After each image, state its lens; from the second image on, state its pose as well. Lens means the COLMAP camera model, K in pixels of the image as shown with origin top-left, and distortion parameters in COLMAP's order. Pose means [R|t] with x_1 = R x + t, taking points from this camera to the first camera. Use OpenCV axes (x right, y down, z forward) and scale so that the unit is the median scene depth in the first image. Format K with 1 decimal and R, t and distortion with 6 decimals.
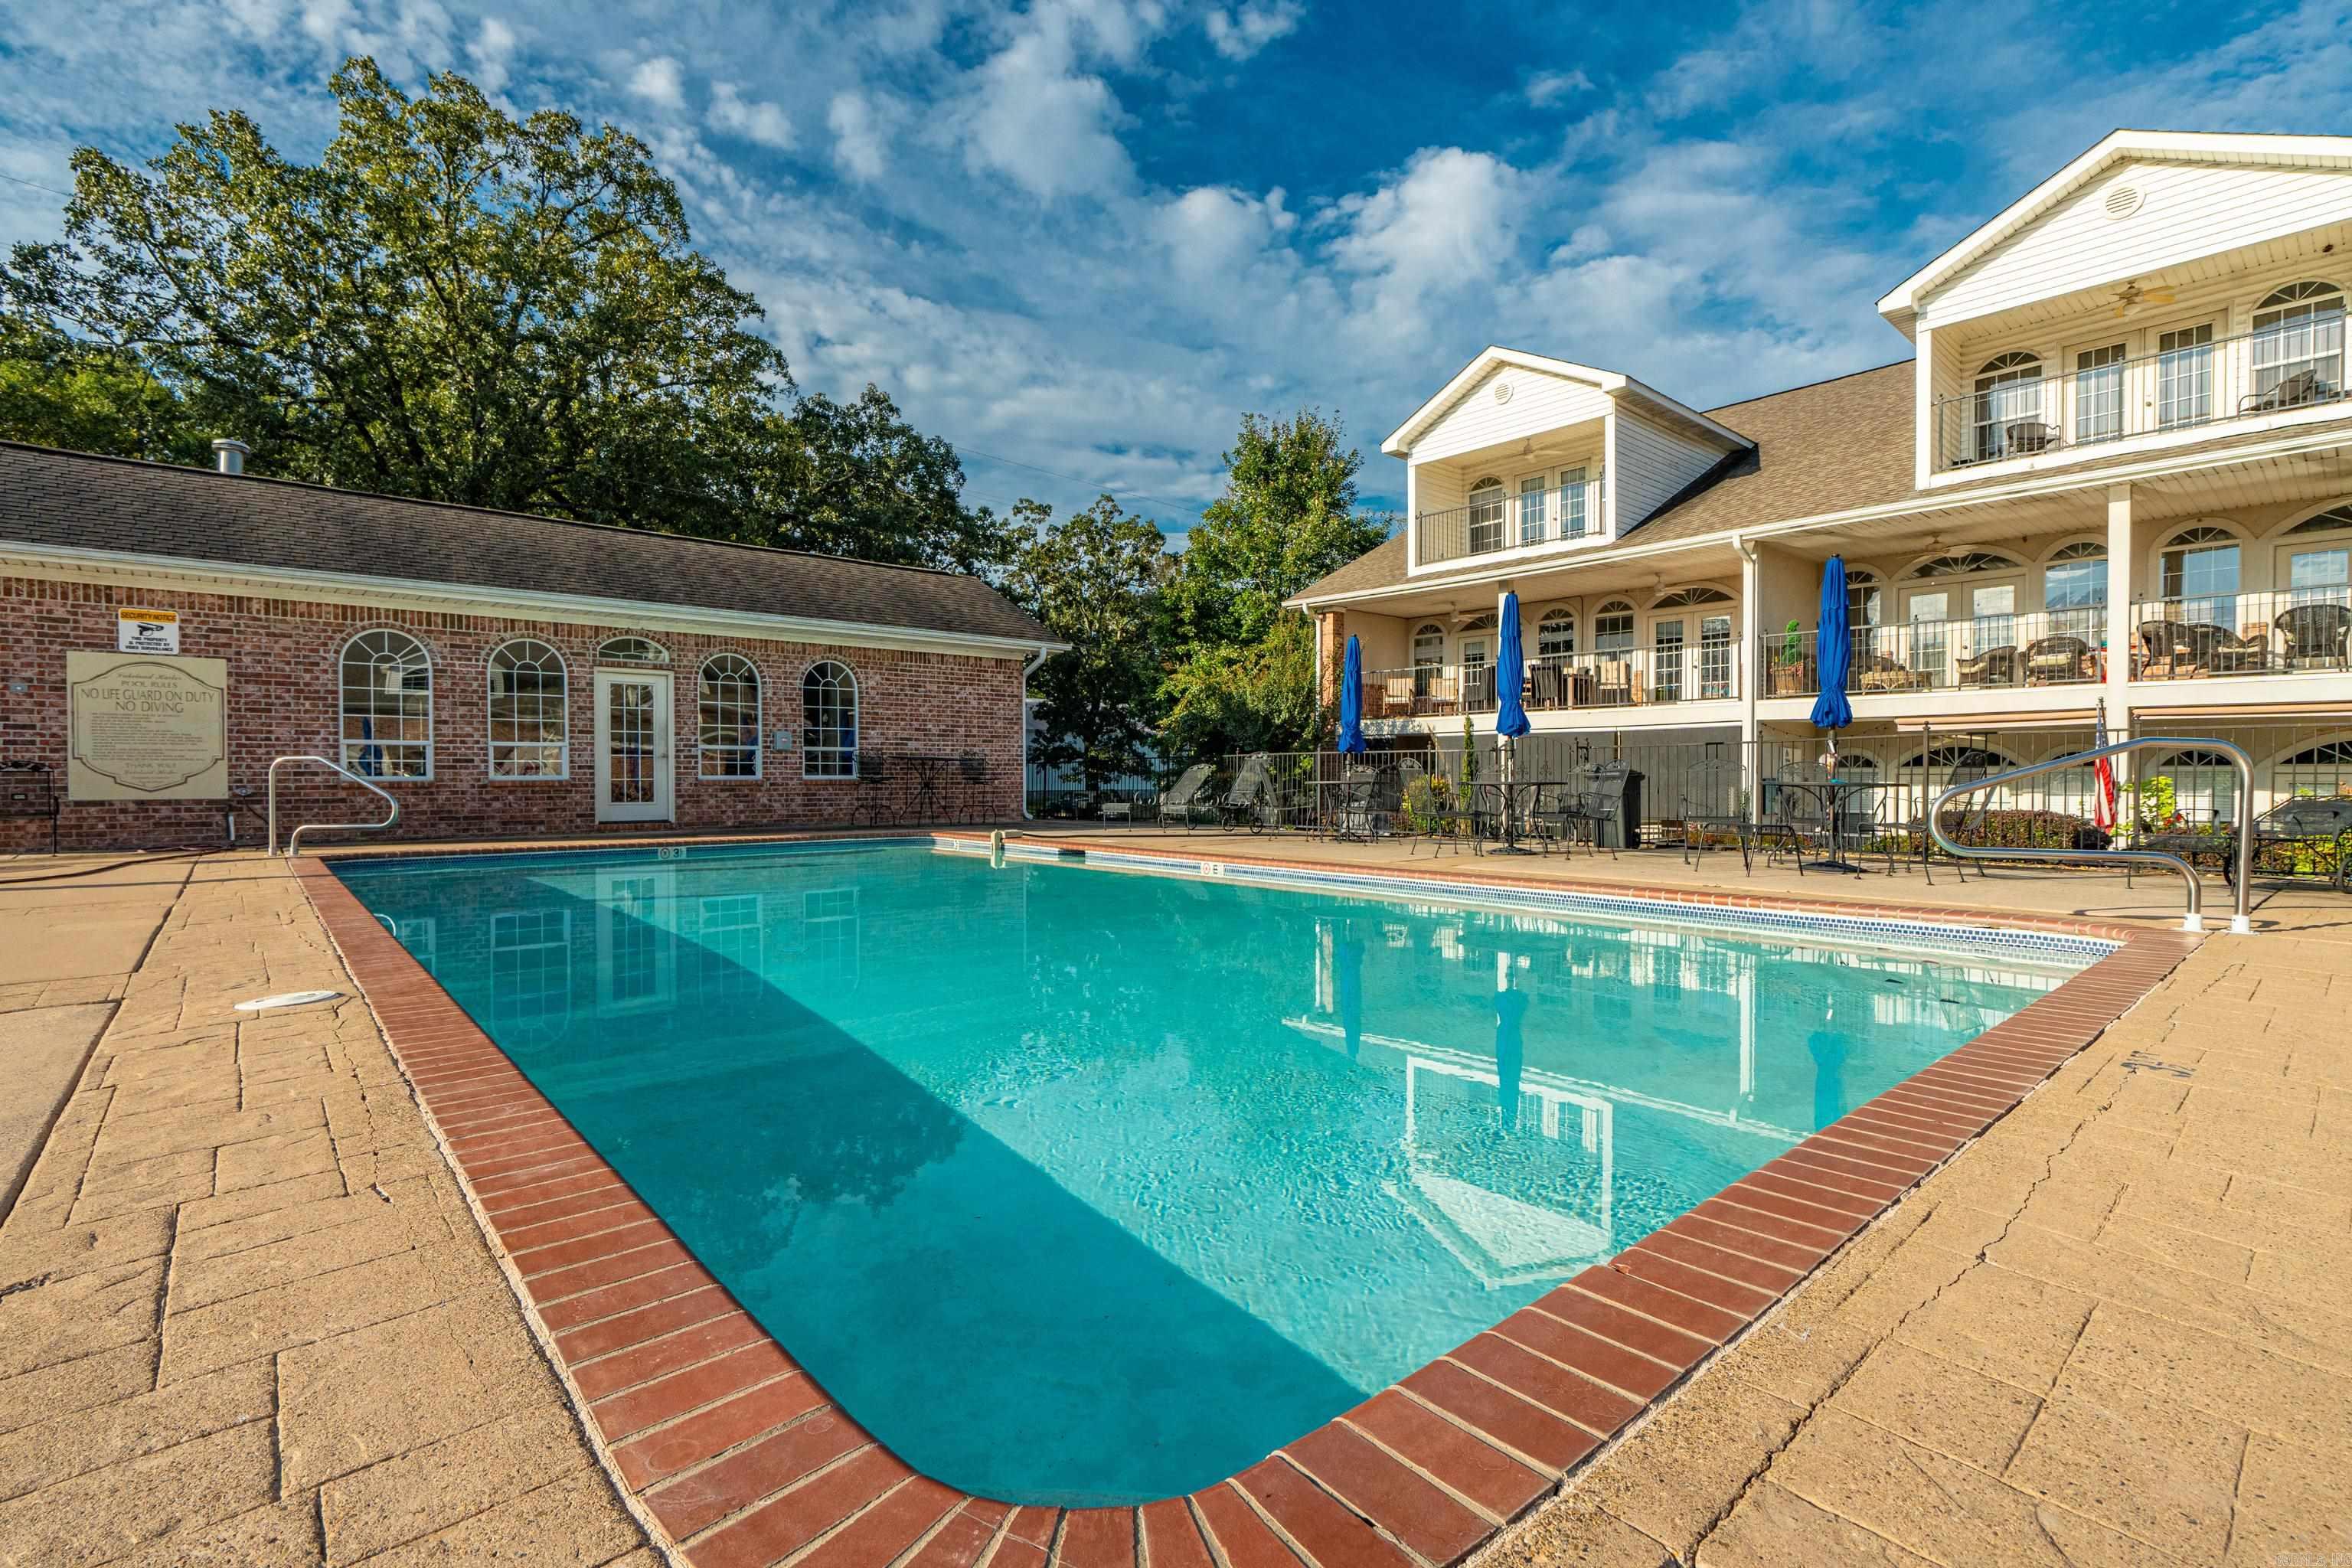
lens RADIAL K [[1077.7, 0, 1179.7], [0, 1077.7, 799.7], [0, 0, 1]] dist [-0.000443, -0.000240]
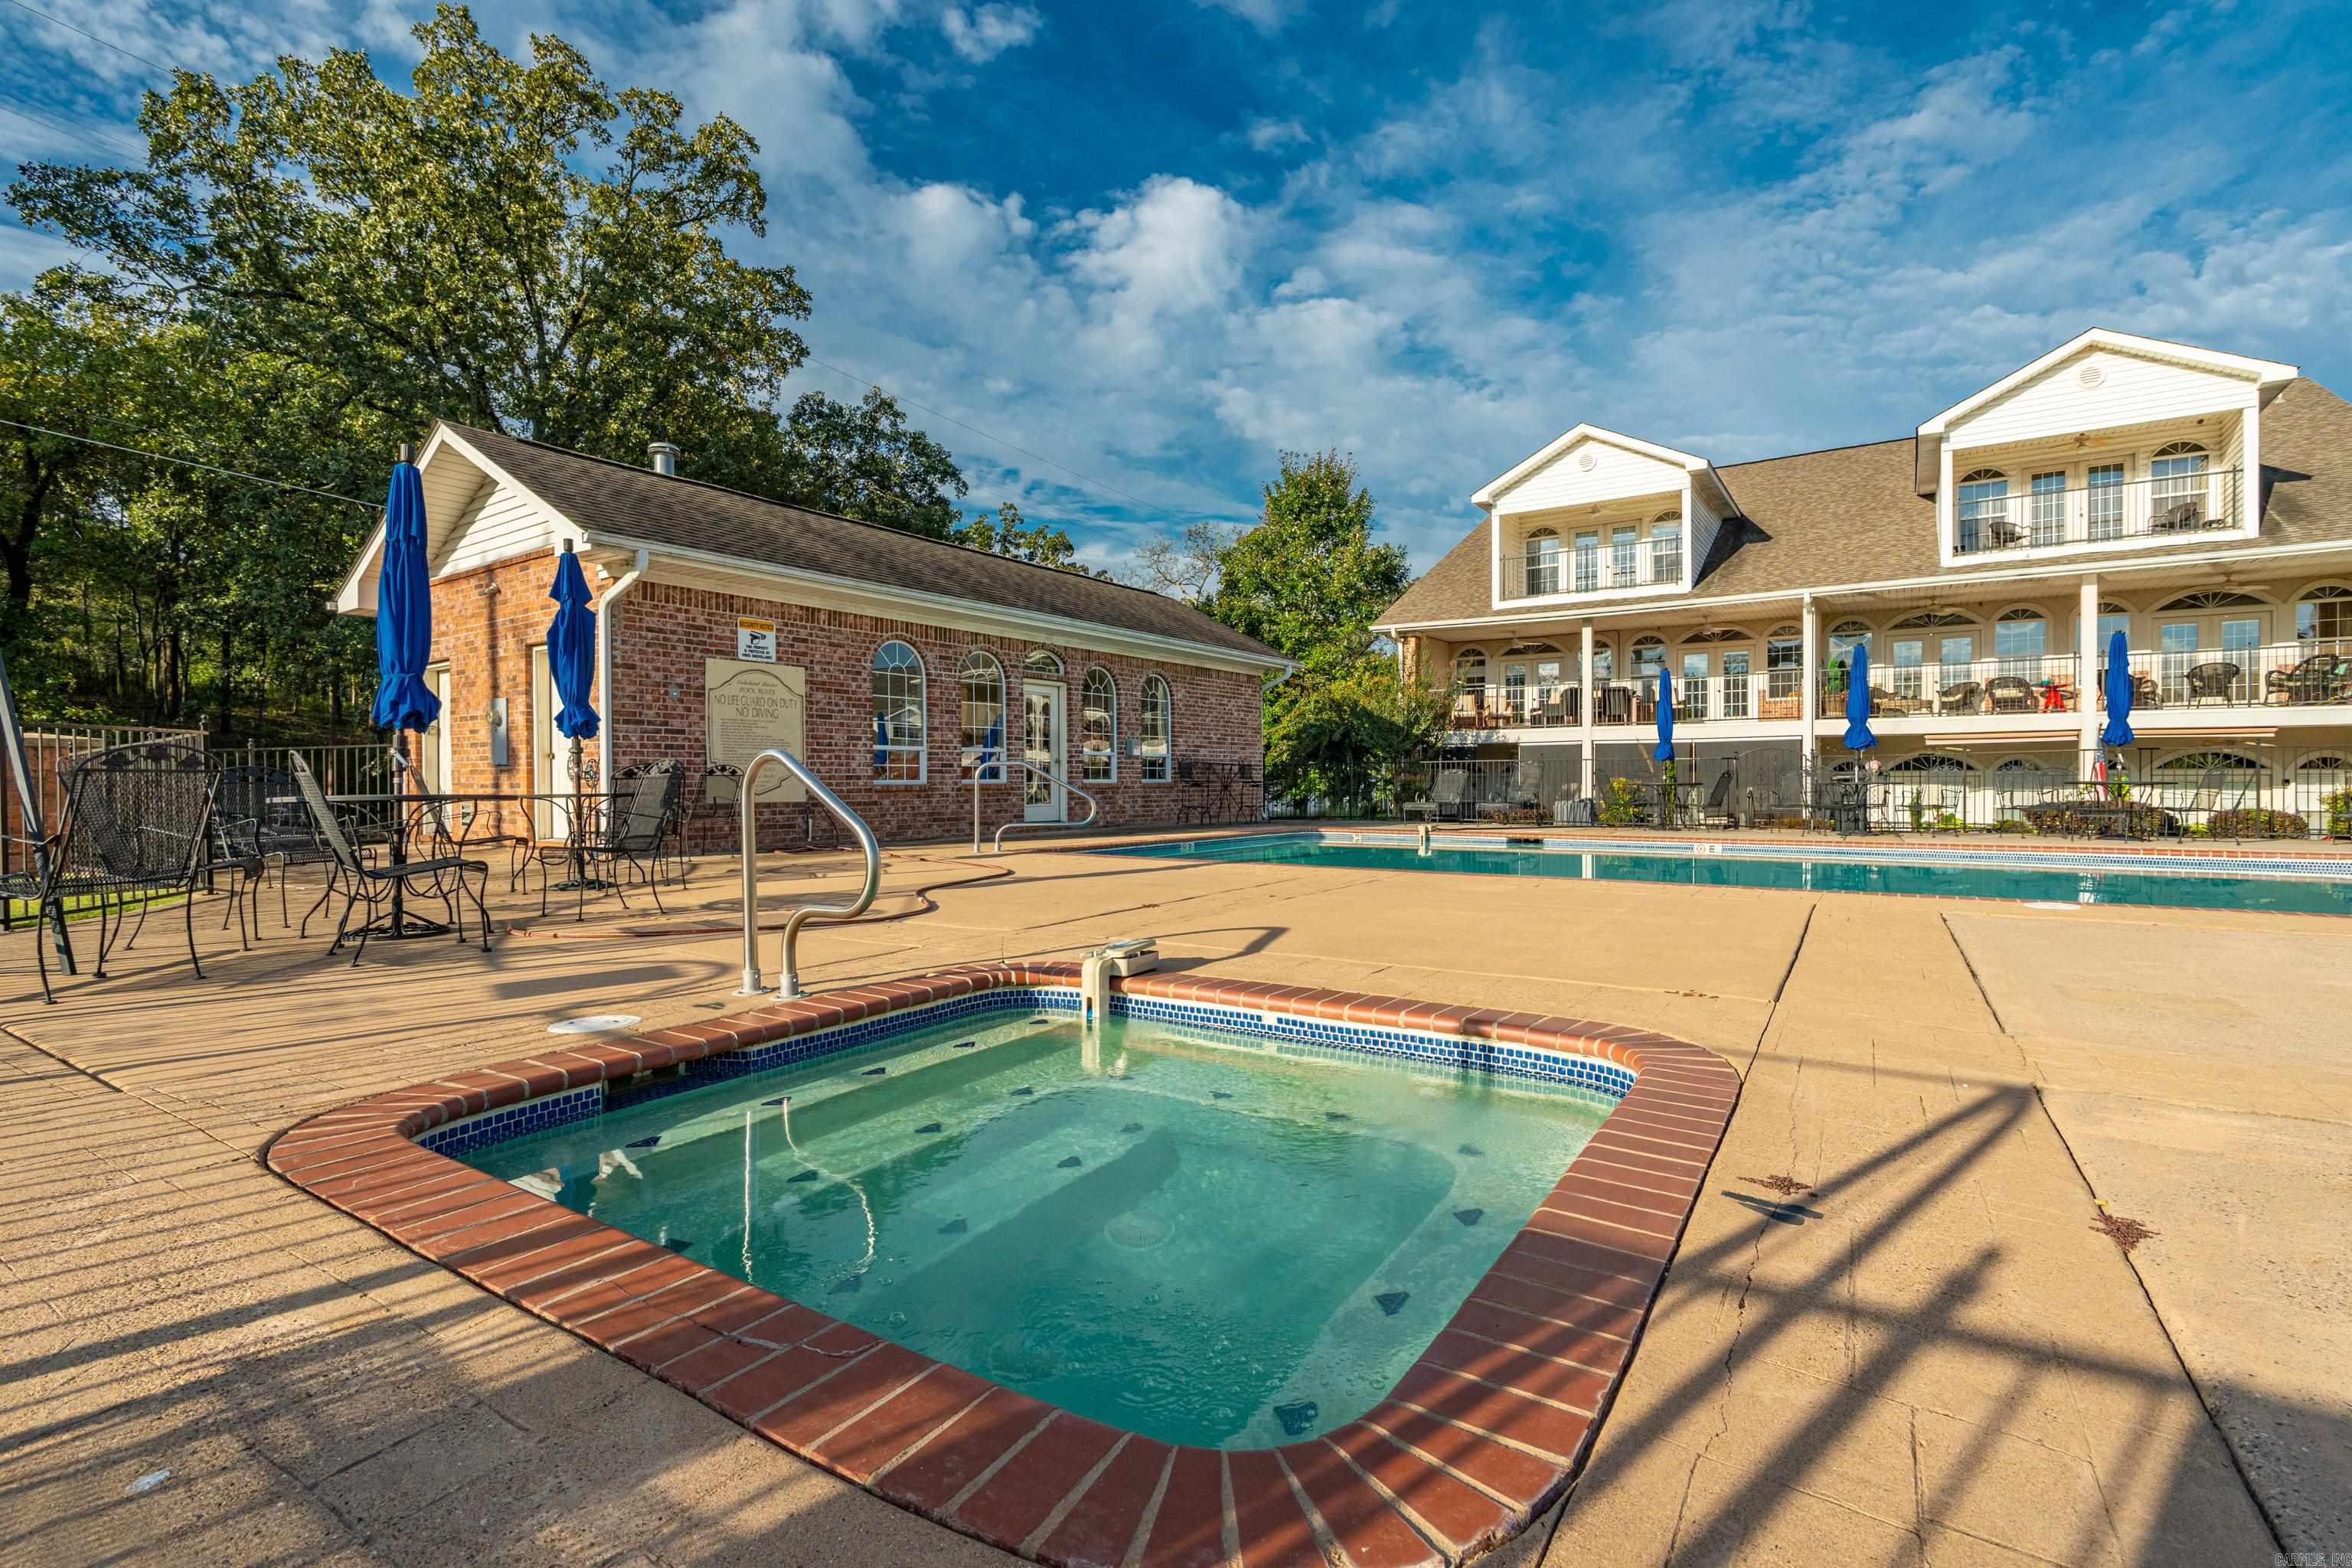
lens RADIAL K [[1077.7, 0, 1163.3], [0, 1077.7, 798.6], [0, 0, 1]] dist [-0.000443, -0.000240]
pose [[0.968858, -0.005759, 0.247551, -0.457532], [0.006926, 0.999969, -0.003845, 0.001407], [-0.247522, 0.005440, 0.968867, -0.052374]]
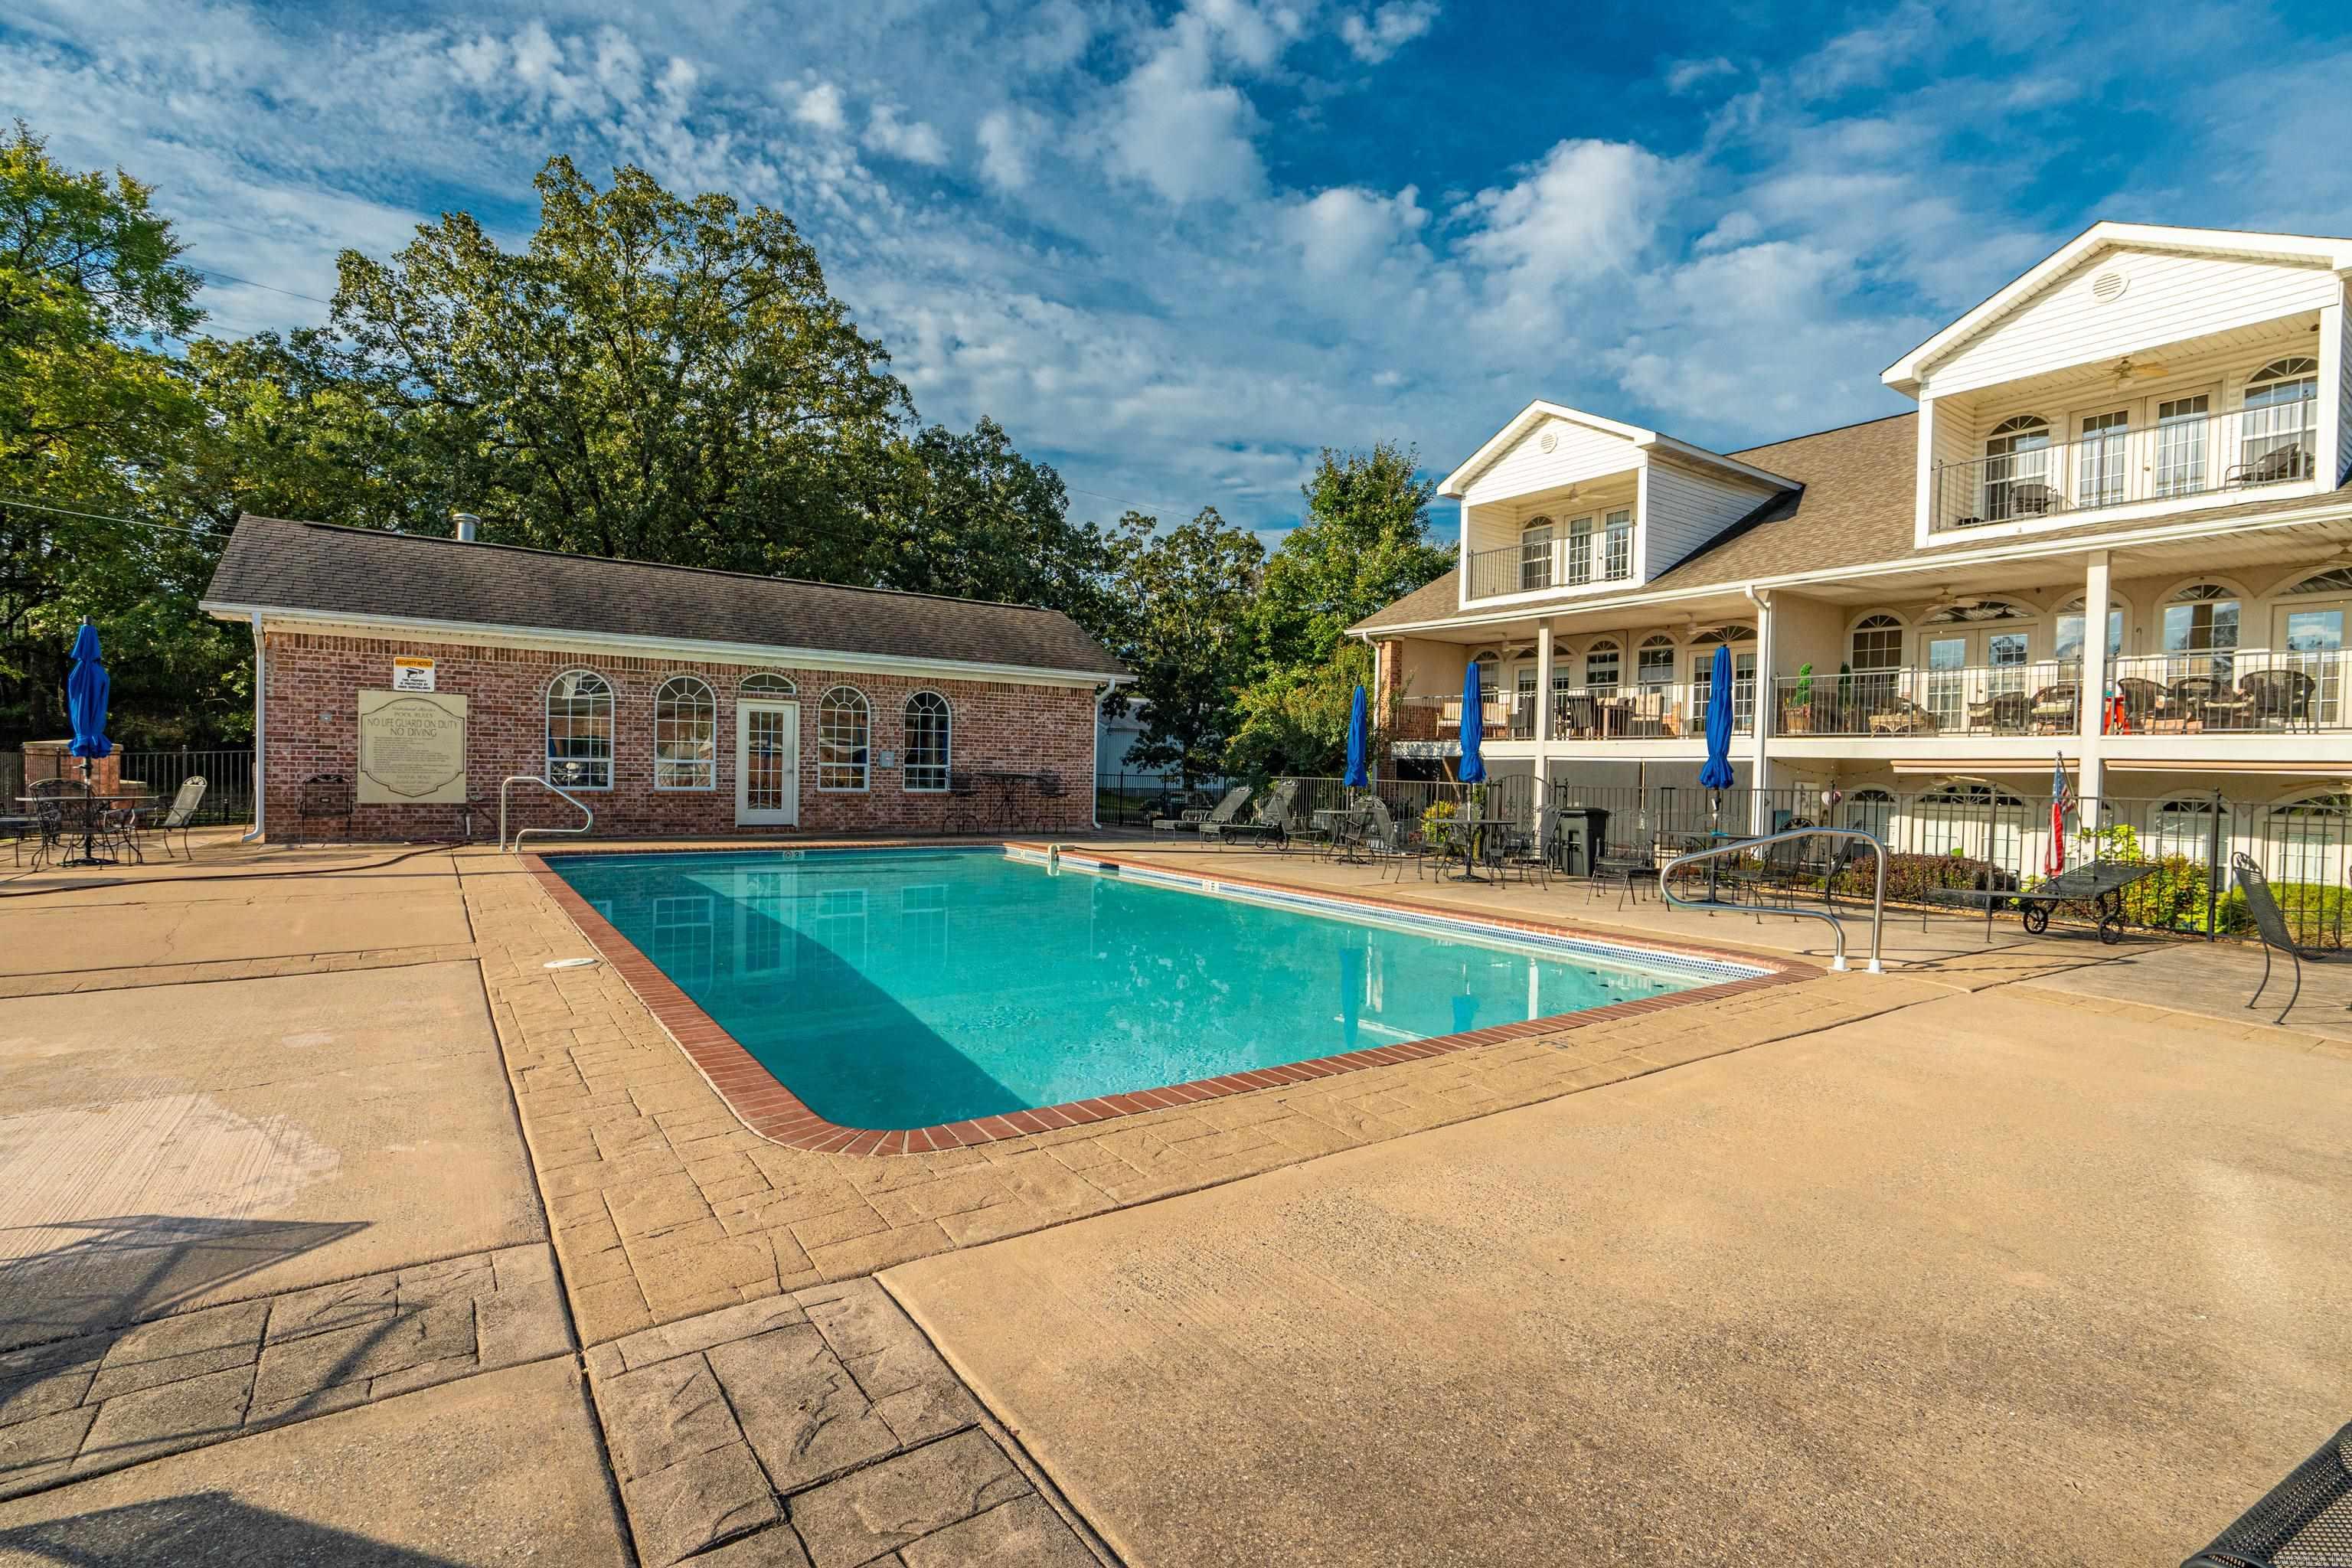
lens RADIAL K [[1077.7, 0, 1172.7], [0, 1077.7, 790.3], [0, 0, 1]] dist [-0.000443, -0.000240]
pose [[0.993818, 0.024510, -0.108281, 0.055284], [-0.025174, 0.999672, -0.004768, -0.017814], [0.108129, 0.007464, 0.994109, -0.108041]]
